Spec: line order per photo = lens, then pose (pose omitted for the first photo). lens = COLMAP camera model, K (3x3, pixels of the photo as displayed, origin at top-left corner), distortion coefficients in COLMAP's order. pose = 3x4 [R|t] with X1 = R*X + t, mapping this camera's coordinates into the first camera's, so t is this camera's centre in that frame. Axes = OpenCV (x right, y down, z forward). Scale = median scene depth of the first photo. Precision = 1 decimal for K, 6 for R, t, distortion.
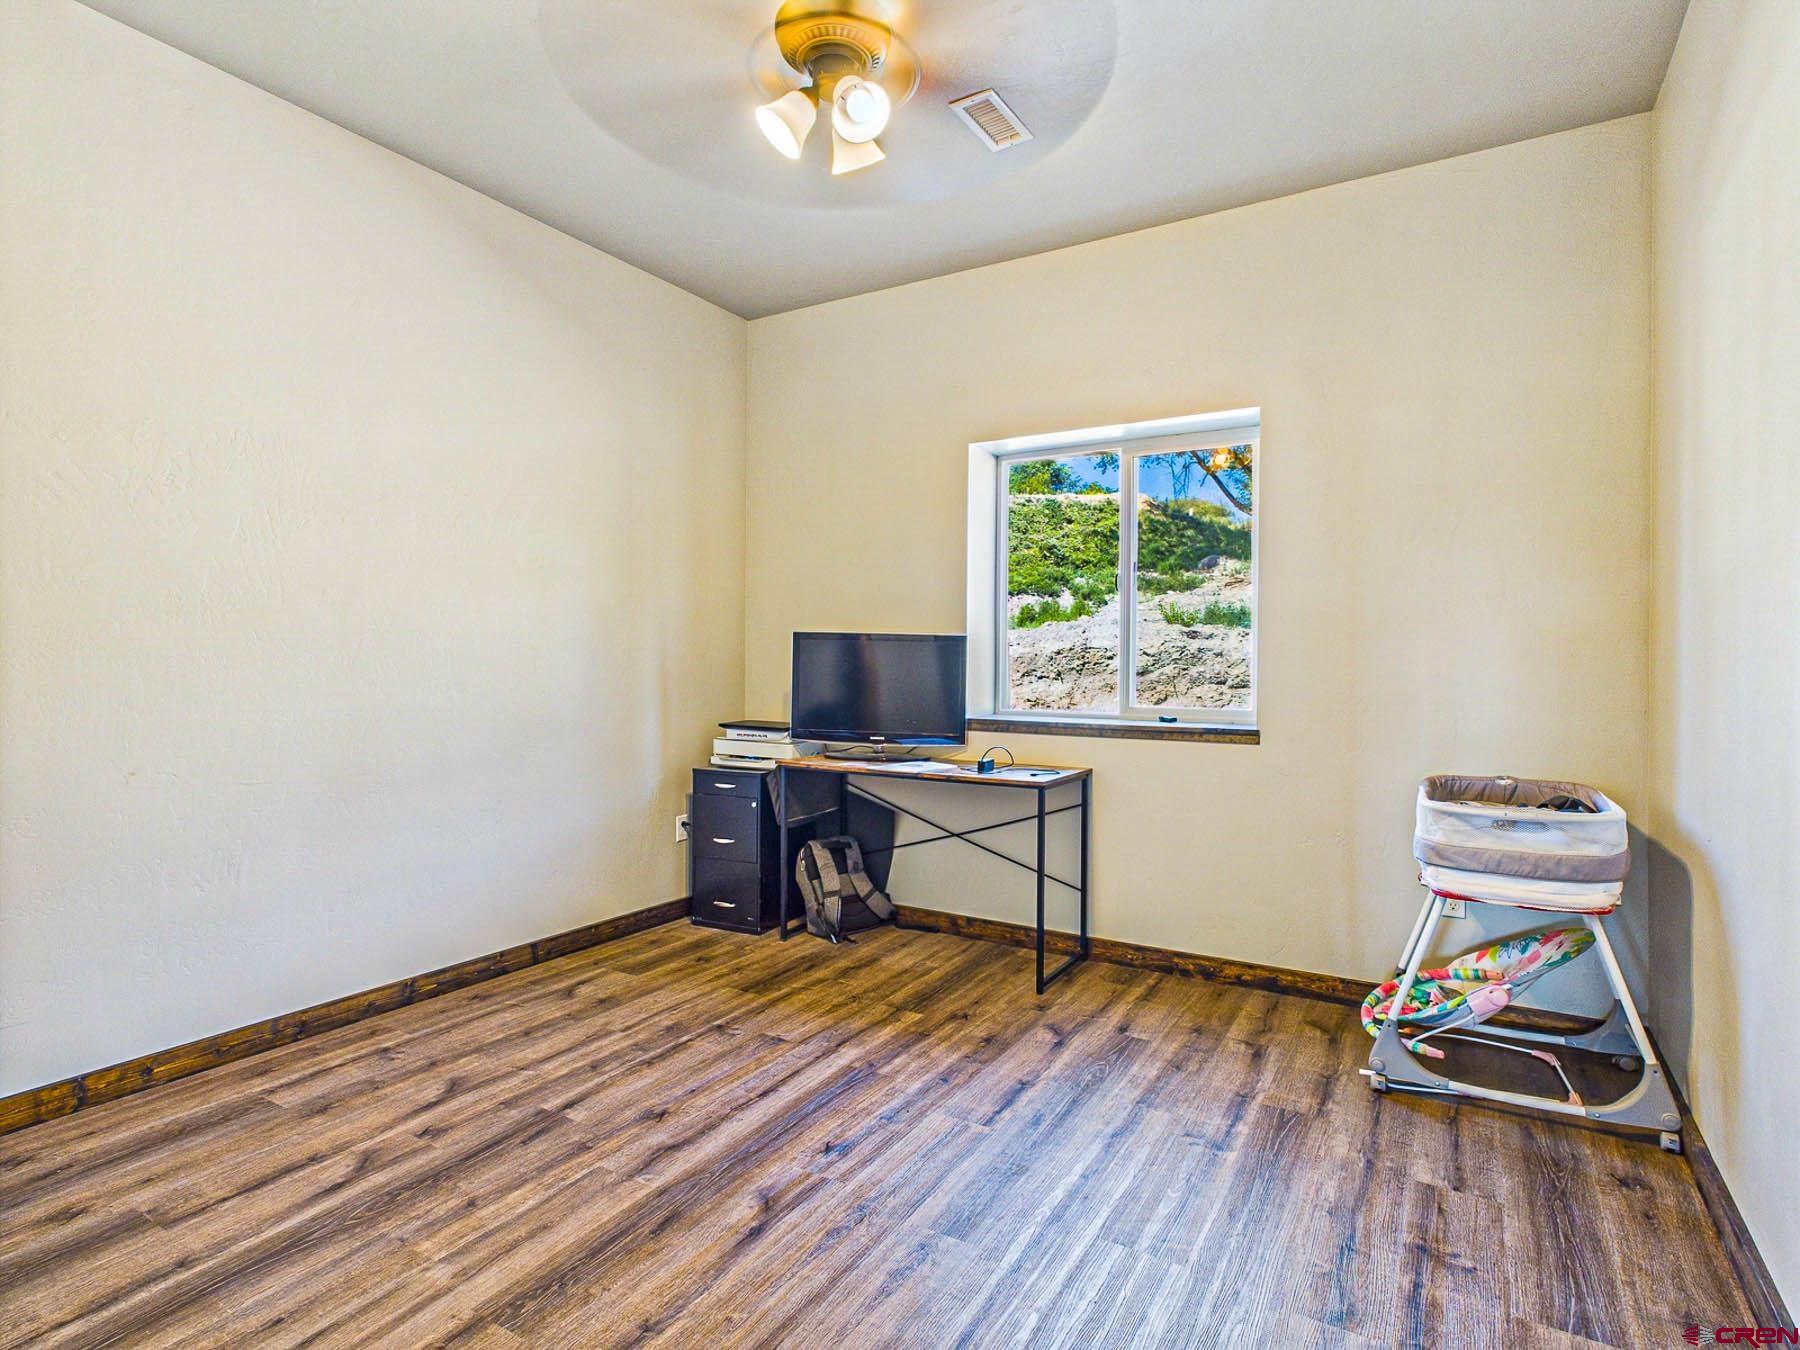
lens RADIAL K [[938.2, 0, 895.1], [0, 938.2, 670.3], [0, 0, 1]] dist [-0.000267, -0.000308]
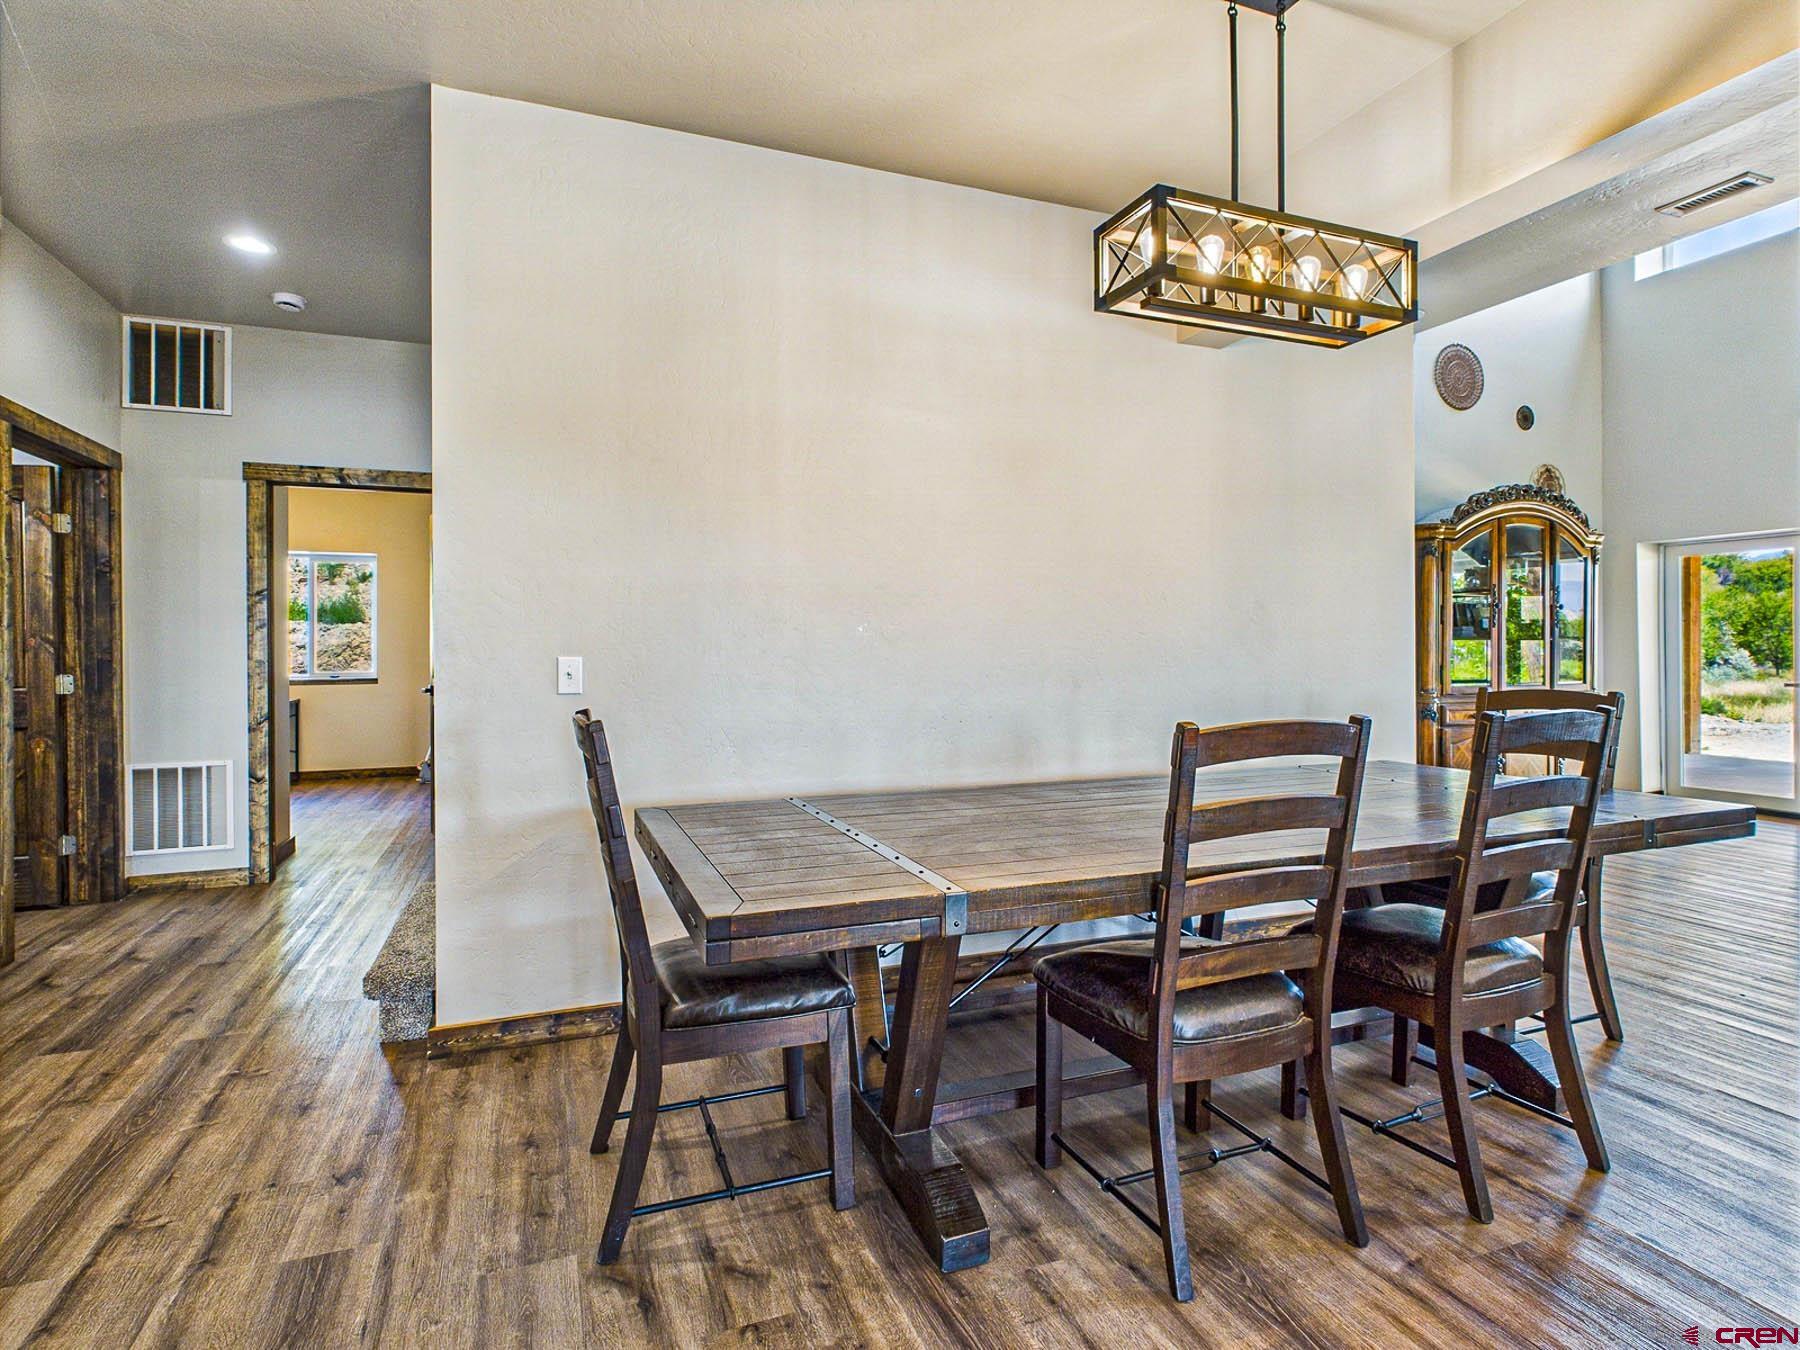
lens RADIAL K [[938.2, 0, 895.7], [0, 938.2, 663.8], [0, 0, 1]] dist [-0.000267, -0.000308]
pose [[0.606218, -0.013369, 0.795186, -0.738315], [0.010955, 0.999904, 0.008459, 0.013317], [-0.795223, 0.003583, 0.606306, -1.576840]]
